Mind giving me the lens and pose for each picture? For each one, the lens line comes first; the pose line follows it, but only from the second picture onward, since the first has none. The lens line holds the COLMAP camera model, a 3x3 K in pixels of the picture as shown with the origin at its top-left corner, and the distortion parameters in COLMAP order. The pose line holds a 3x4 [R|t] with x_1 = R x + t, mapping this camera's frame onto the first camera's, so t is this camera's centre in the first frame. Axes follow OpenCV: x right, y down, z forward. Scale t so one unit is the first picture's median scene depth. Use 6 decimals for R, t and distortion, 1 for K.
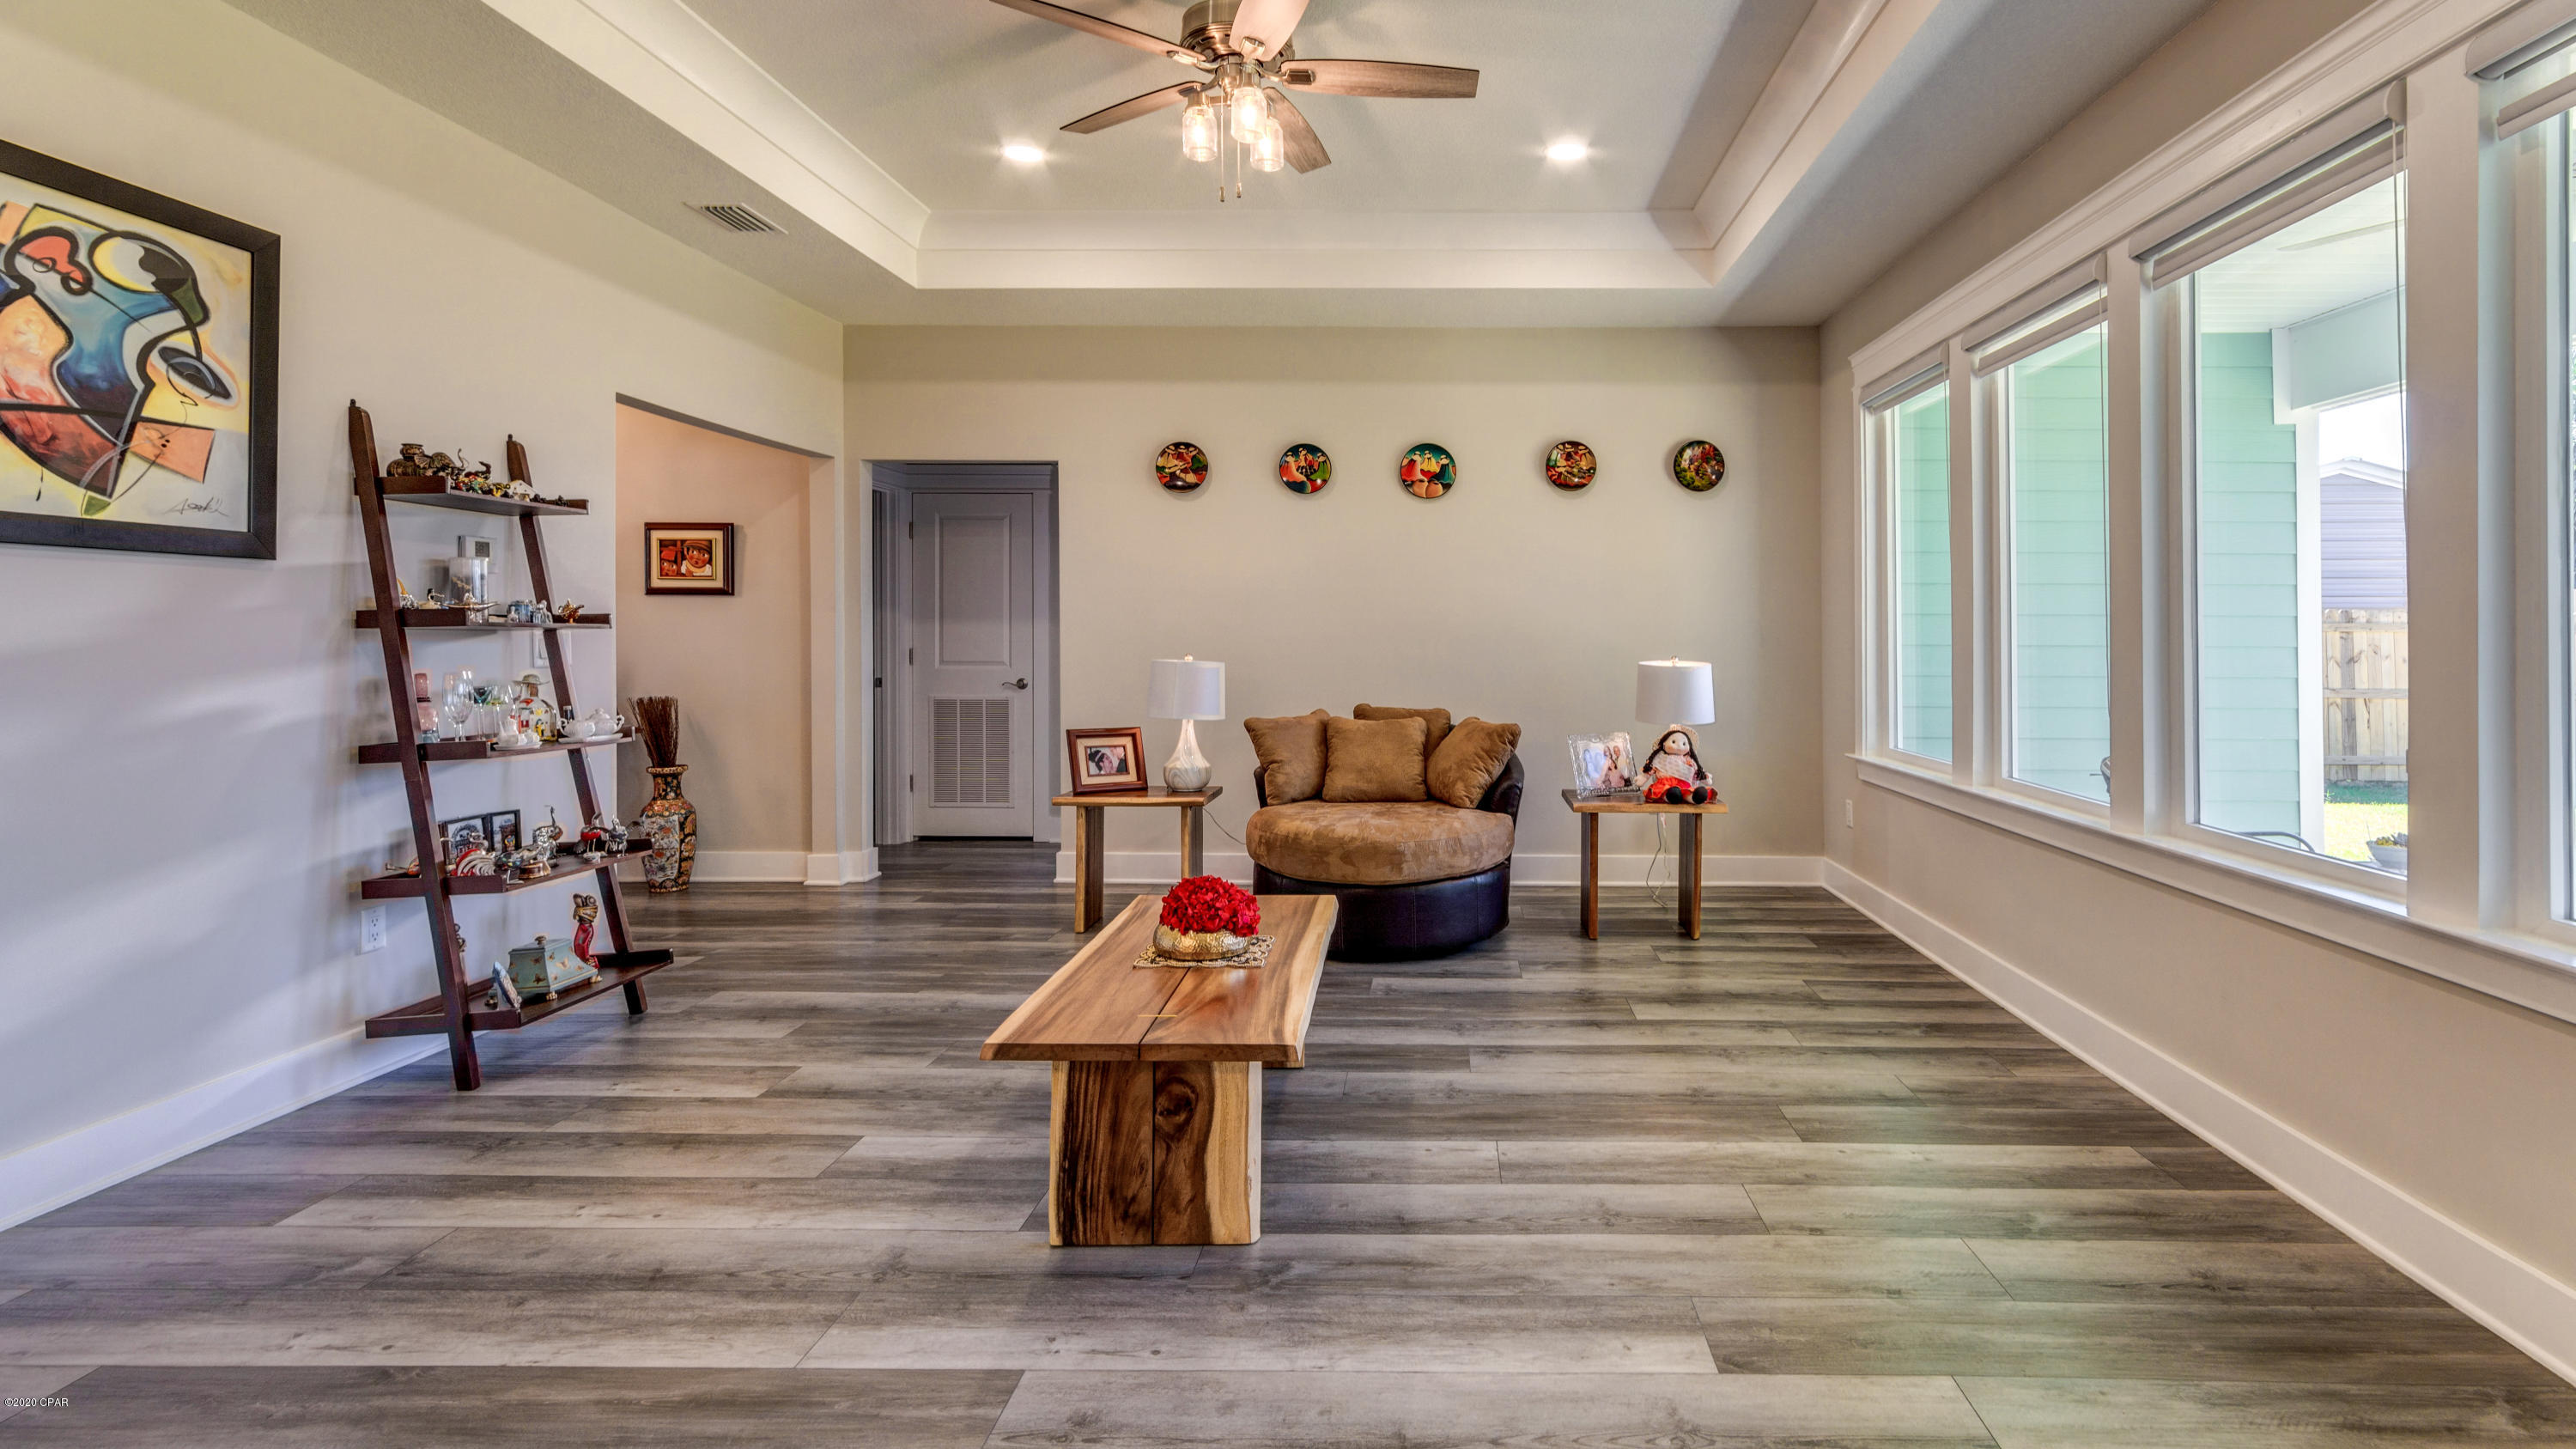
lens RADIAL K [[1232.4, 0, 1428.5], [0, 1232.4, 638.5], [0, 0, 1]] dist [0.000027, 0.000136]
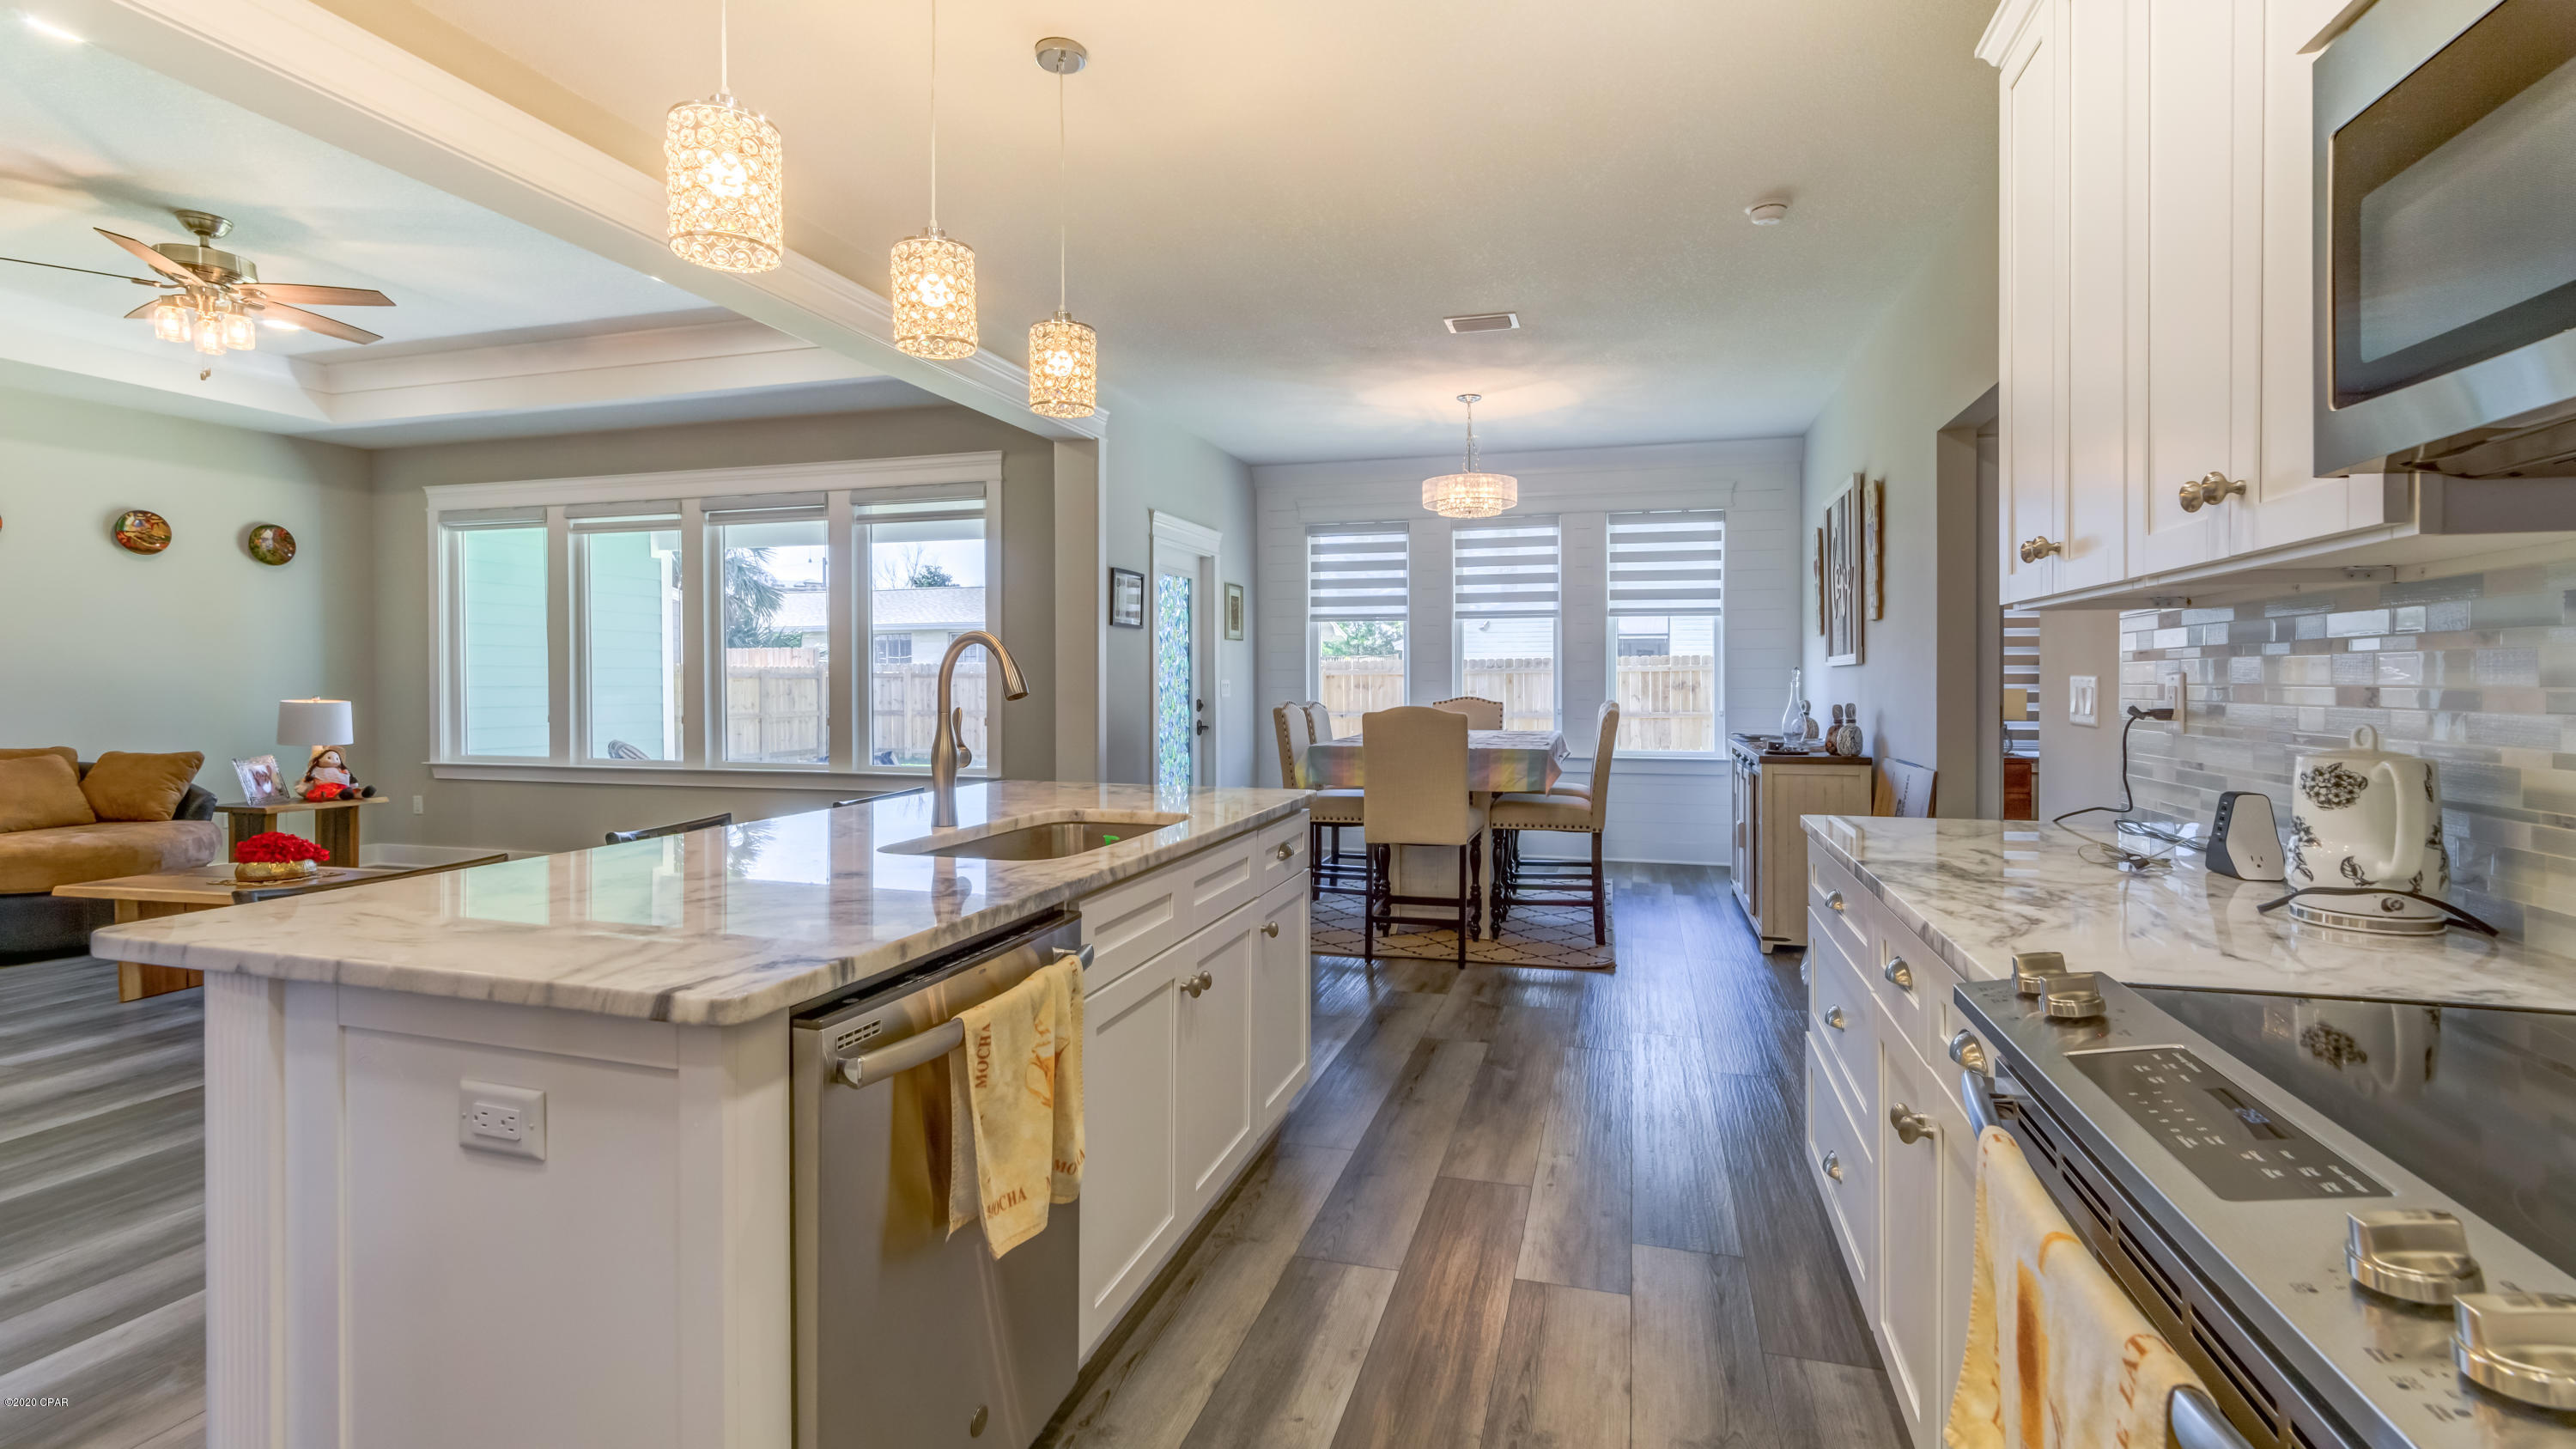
lens RADIAL K [[1149.9, 0, 1293.3], [0, 1149.9, 684.0], [0, 0, 1]] dist [-0.001325, -0.000040]
pose [[0.279885, -0.005543, 0.960017, -0.733013], [-0.003173, 0.999973, 0.006699, -0.011136], [-0.960028, -0.004921, 0.279860, -0.396871]]
